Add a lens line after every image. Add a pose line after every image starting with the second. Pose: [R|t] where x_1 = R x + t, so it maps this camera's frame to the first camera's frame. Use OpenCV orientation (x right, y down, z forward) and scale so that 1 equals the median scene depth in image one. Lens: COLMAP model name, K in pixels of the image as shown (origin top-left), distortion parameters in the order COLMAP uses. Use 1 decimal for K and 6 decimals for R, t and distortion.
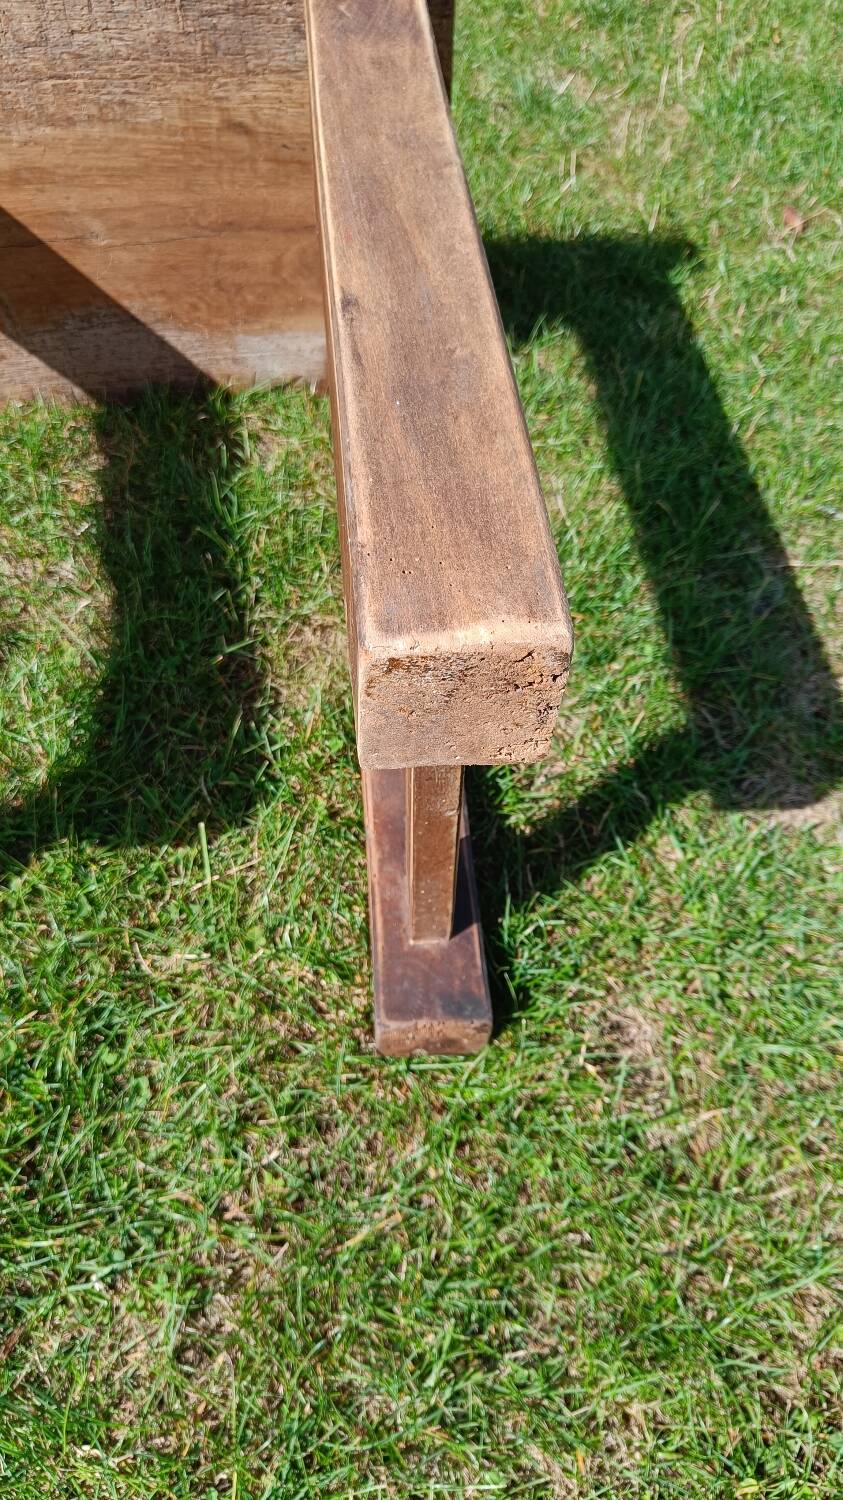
lens RADIAL K [[1063.2, 0, 388.0], [0, 1063.2, 750.3], [0, 0, 1]] dist [0.020341, -0.041430]
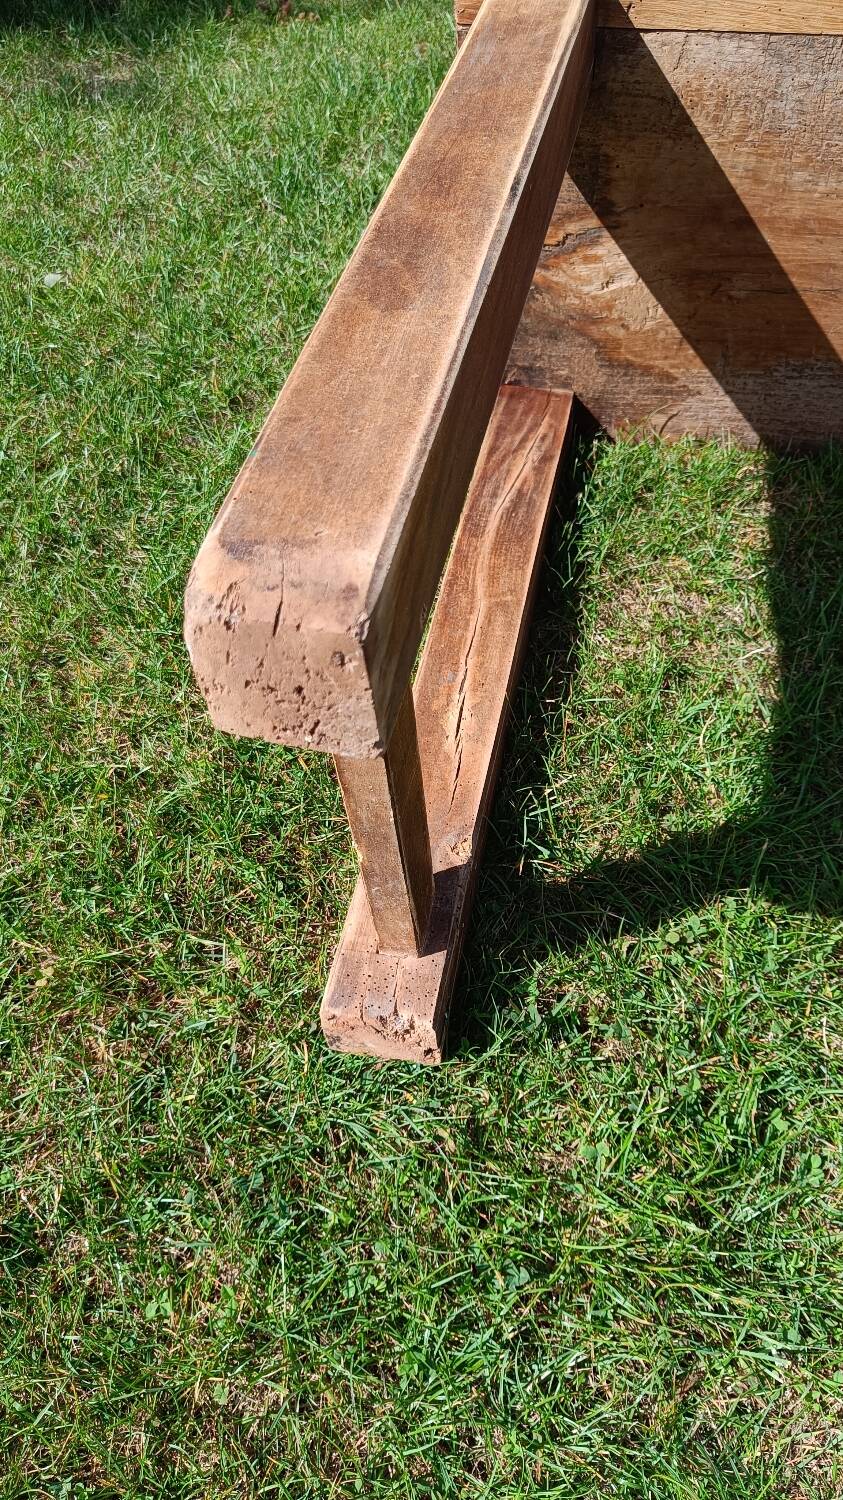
lens RADIAL K [[1045.4, 0, 423.4], [0, 1045.4, 758.6], [0, 0, 1]] dist [0.000867, 0.002903]
pose [[0.943244, 0.233892, -0.235765, -0.441043], [-0.236576, 0.971460, 0.017250, 0.023608], [0.233071, 0.039505, 0.971657, -0.027697]]
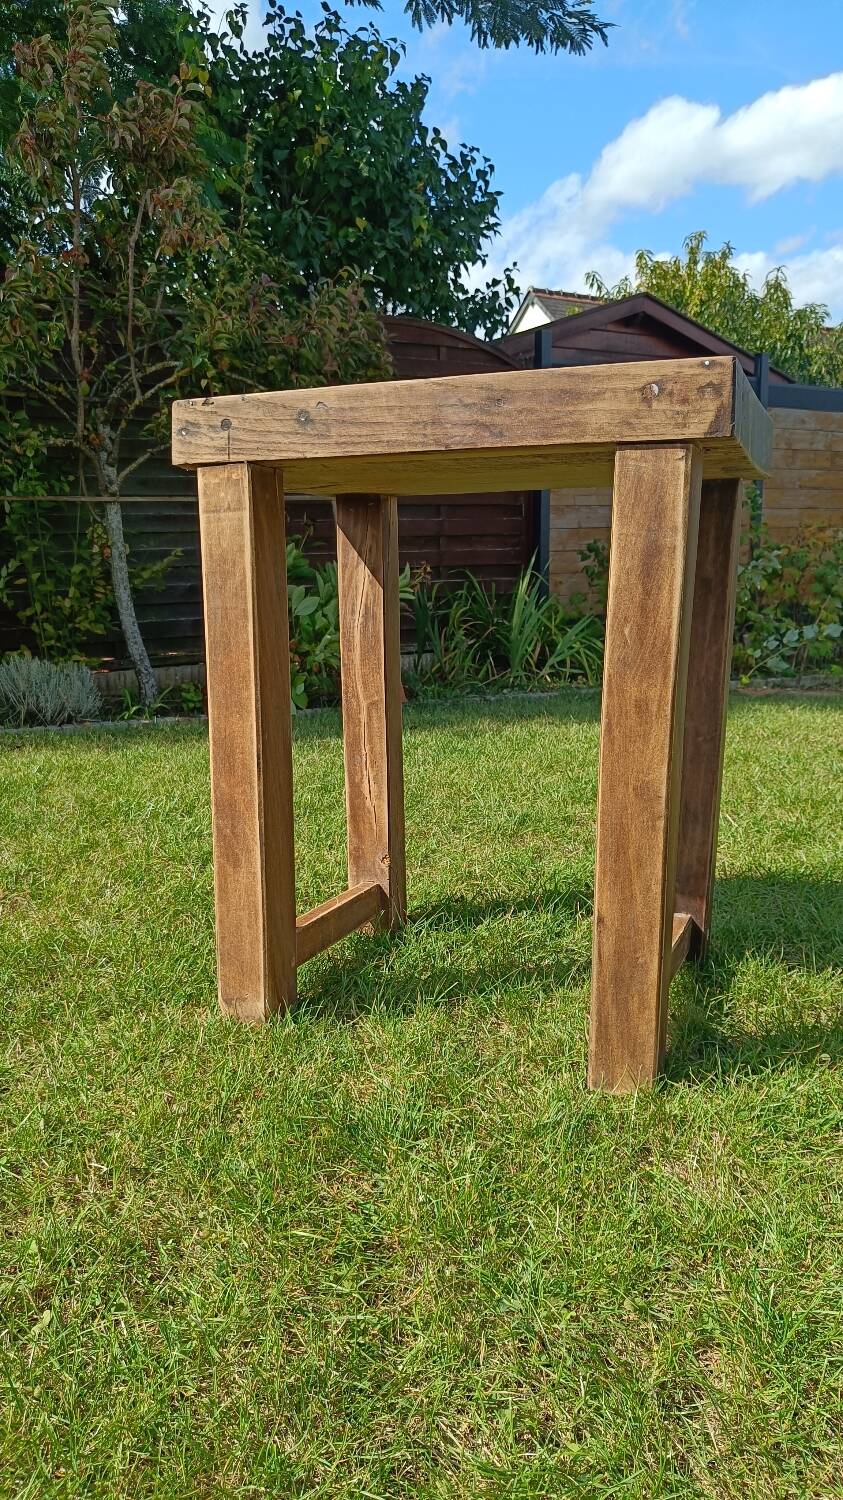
lens RADIAL K [[1045.4, 0, 423.4], [0, 1045.4, 758.6], [0, 0, 1]] dist [0.000867, 0.002903]
pose [[0.919973, 0.153448, -0.360699, 0.282139], [0.149799, 0.712717, 0.685269, -1.694471], [0.362229, -0.684462, 0.632695, -0.292983]]
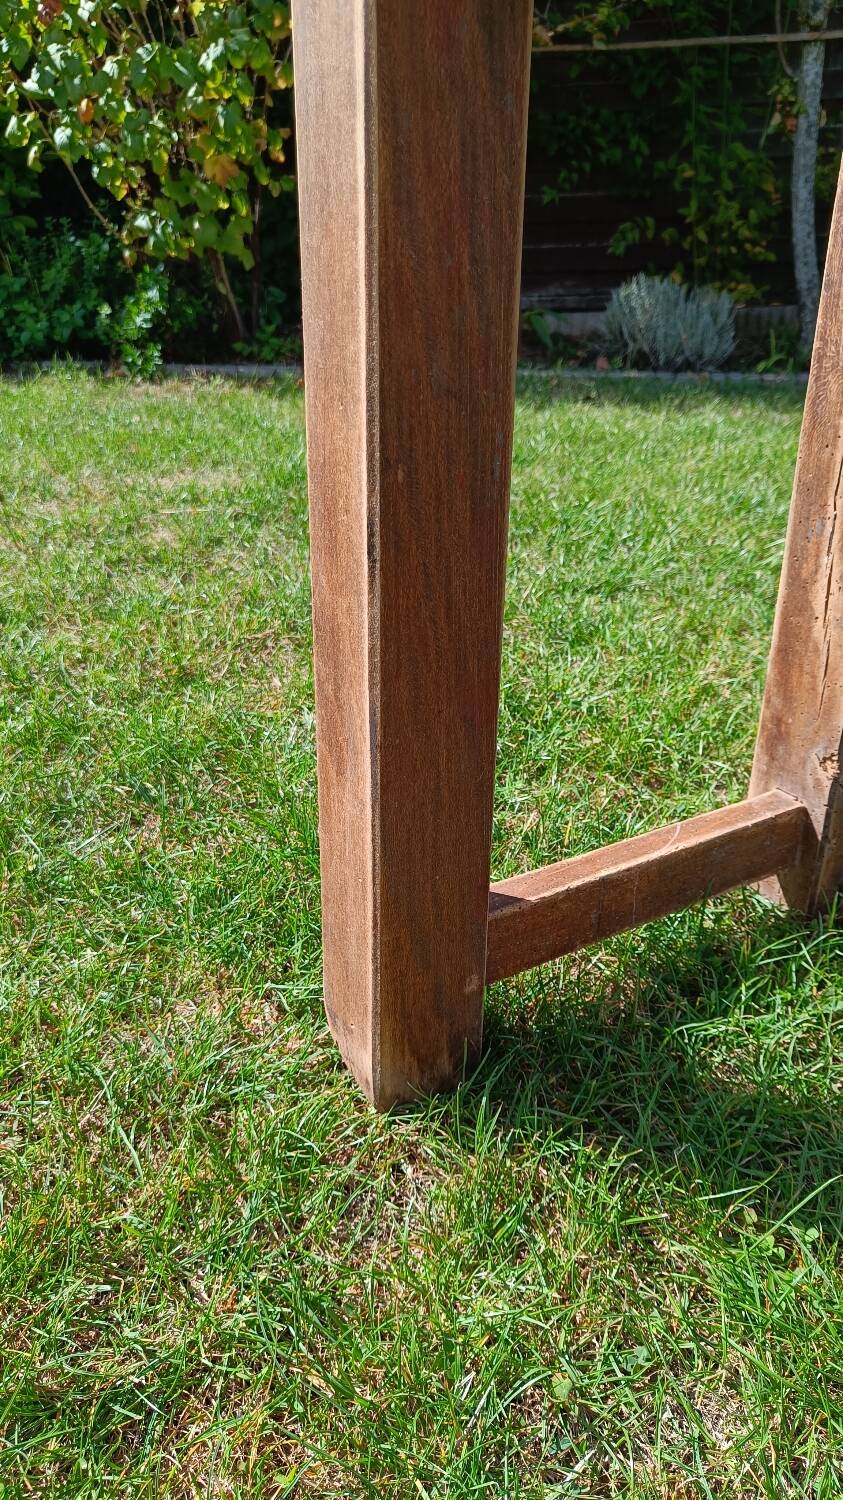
lens RADIAL K [[1045.4, 0, 423.4], [0, 1045.4, 758.6], [0, 0, 1]] dist [0.000867, 0.002903]
pose [[0.515049, 0.476911, -0.712237, -0.086373], [0.459438, 0.547883, 0.699100, -0.807430], [0.723631, -0.687299, 0.063076, 0.683442]]
